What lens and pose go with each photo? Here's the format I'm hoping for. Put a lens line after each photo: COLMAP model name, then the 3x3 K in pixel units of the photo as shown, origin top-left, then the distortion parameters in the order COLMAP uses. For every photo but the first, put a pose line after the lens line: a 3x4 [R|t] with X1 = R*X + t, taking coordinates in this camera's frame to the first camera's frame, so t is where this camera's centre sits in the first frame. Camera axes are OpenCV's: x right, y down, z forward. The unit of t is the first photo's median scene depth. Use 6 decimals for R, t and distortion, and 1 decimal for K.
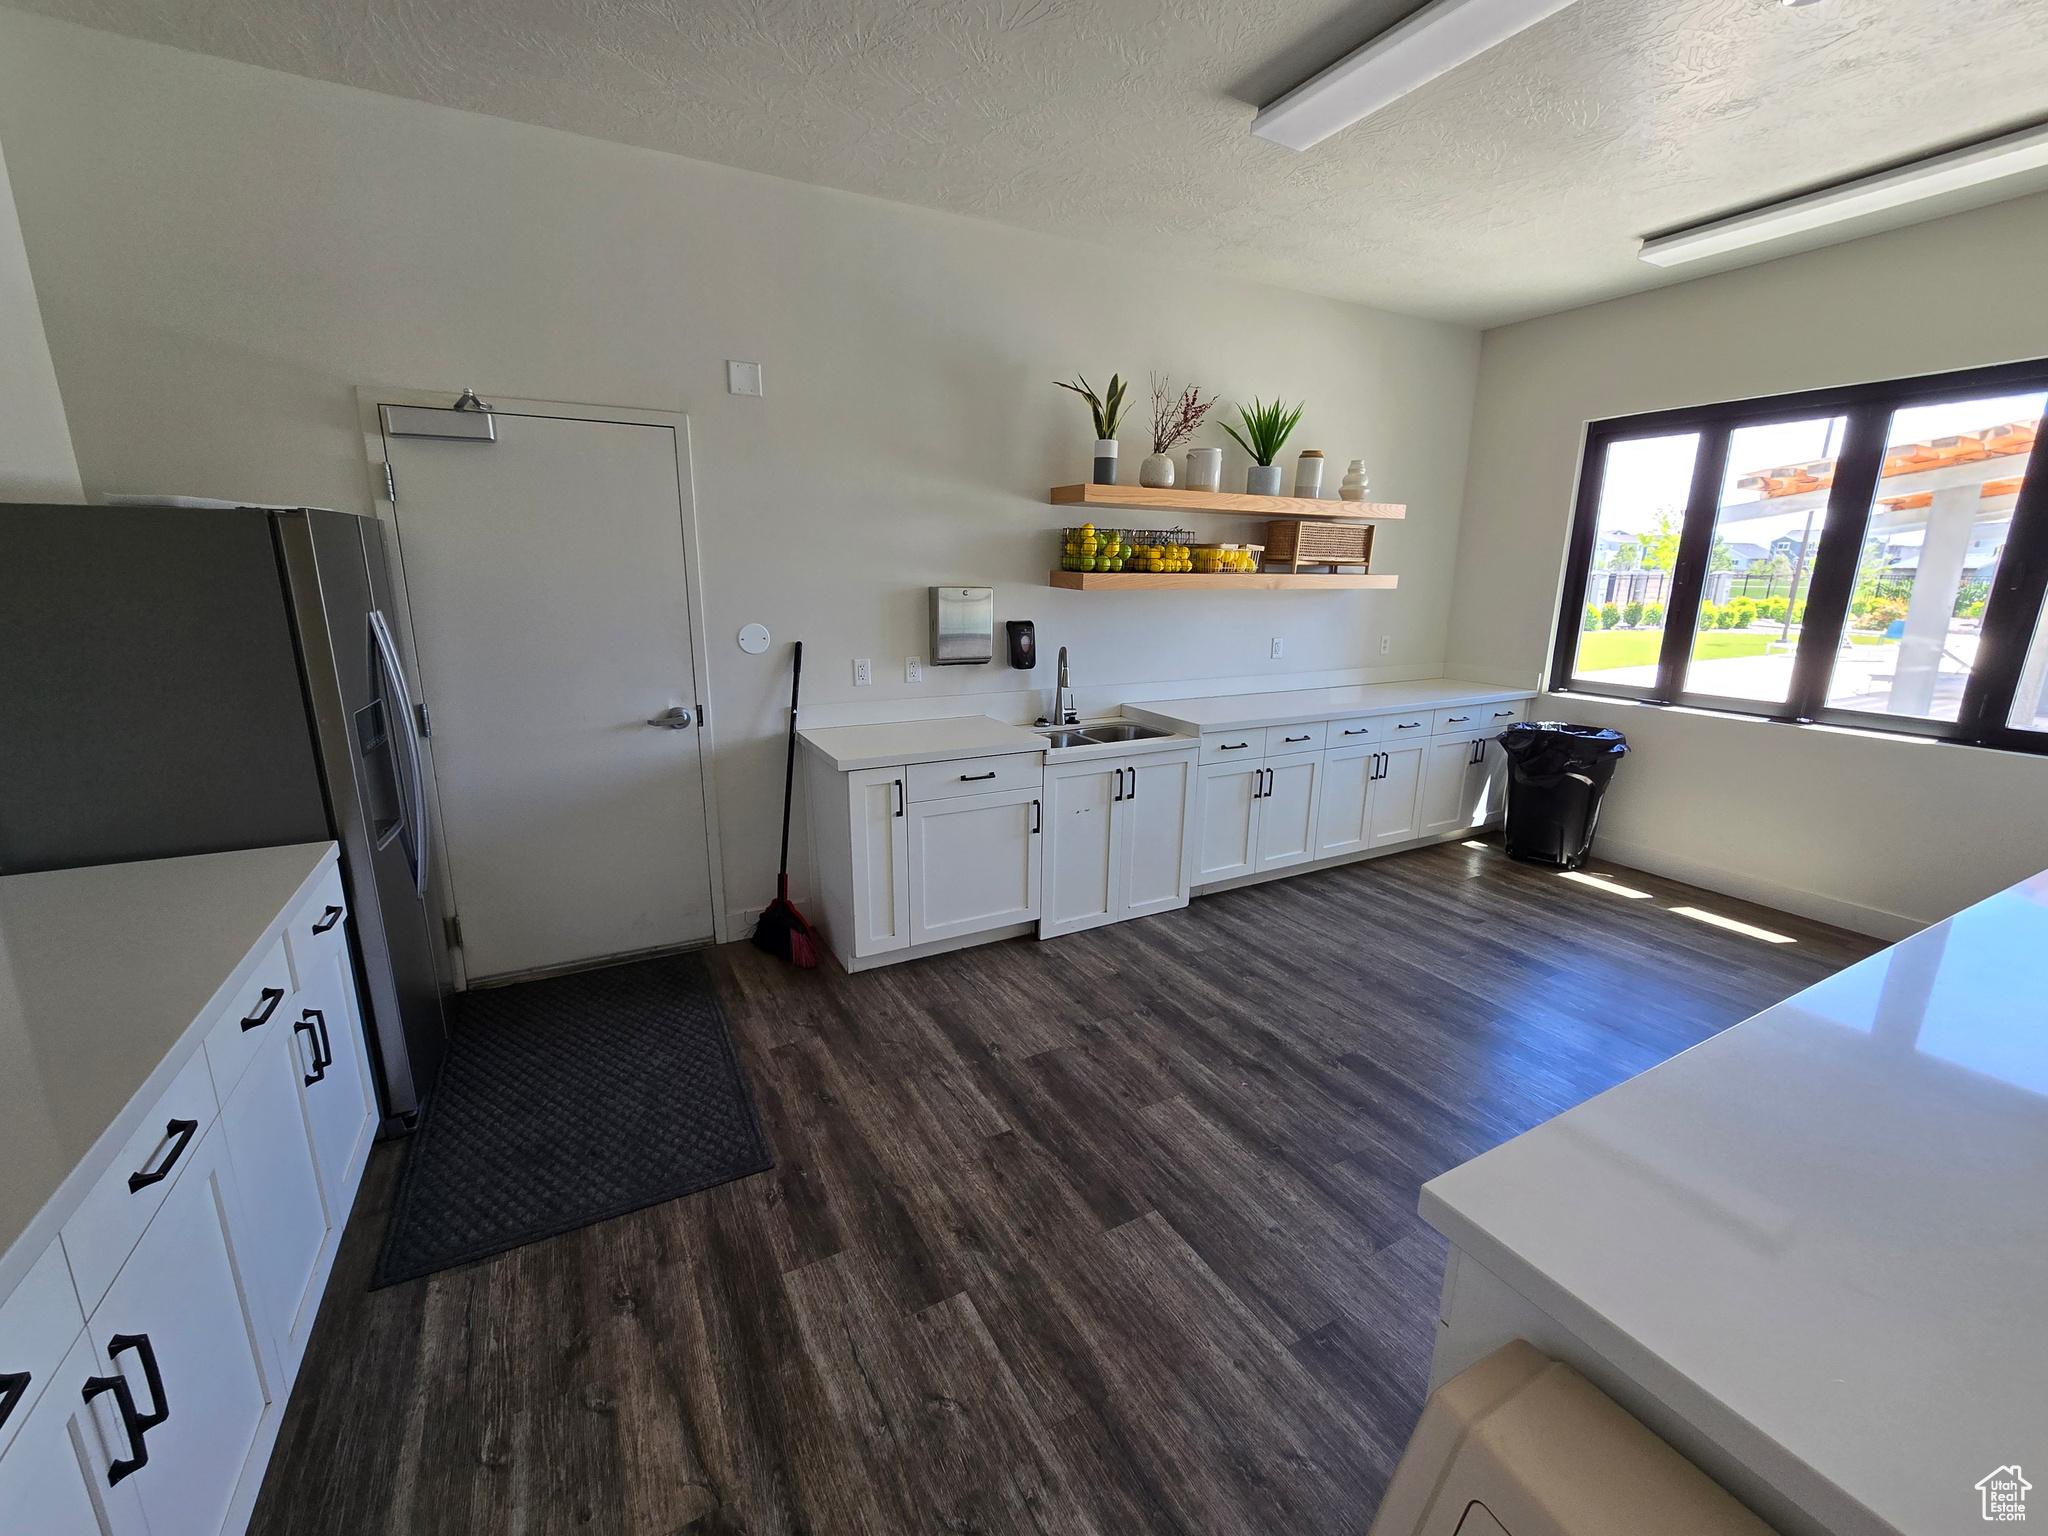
lens RADIAL K [[840.0, 0, 1024.1], [0, 840.0, 771.5], [0, 0, 1]] dist [-0.002632, 0.000569]
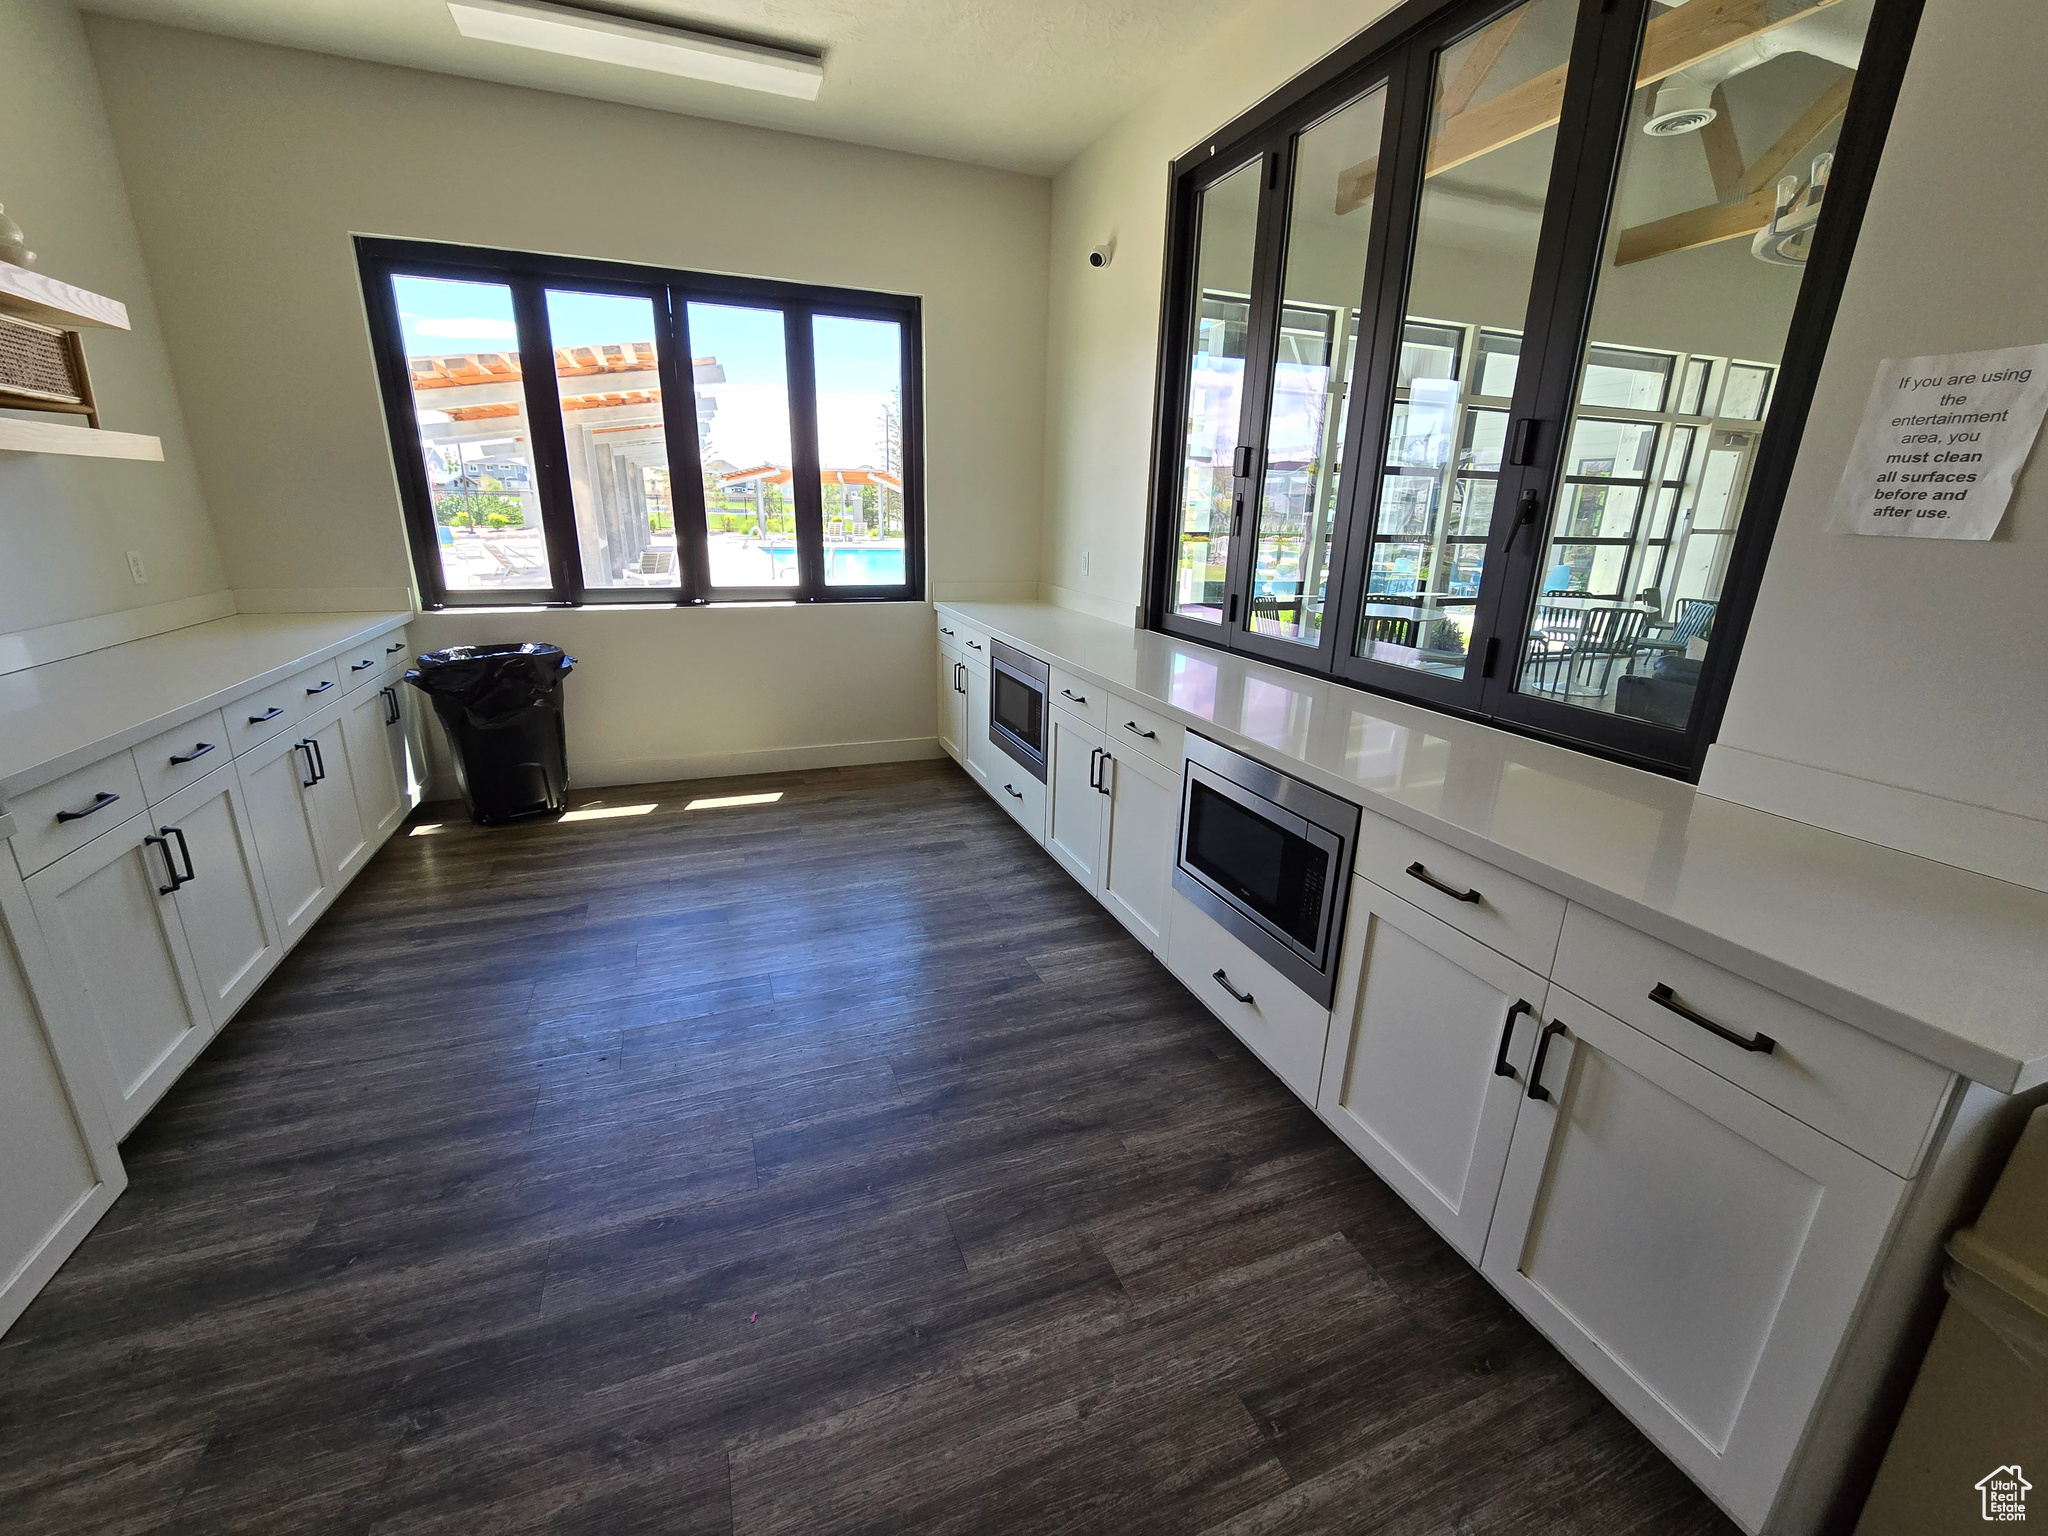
lens RADIAL K [[840.0, 0, 1027.9], [0, 840.0, 766.3], [0, 0, 1]] dist [-0.002632, 0.000569]
pose [[0.123688, -0.298312, 0.946420, -0.093811], [0.213651, 0.939381, 0.268171, -0.060563], [-0.969048, 0.169034, 0.179925, 0.430769]]
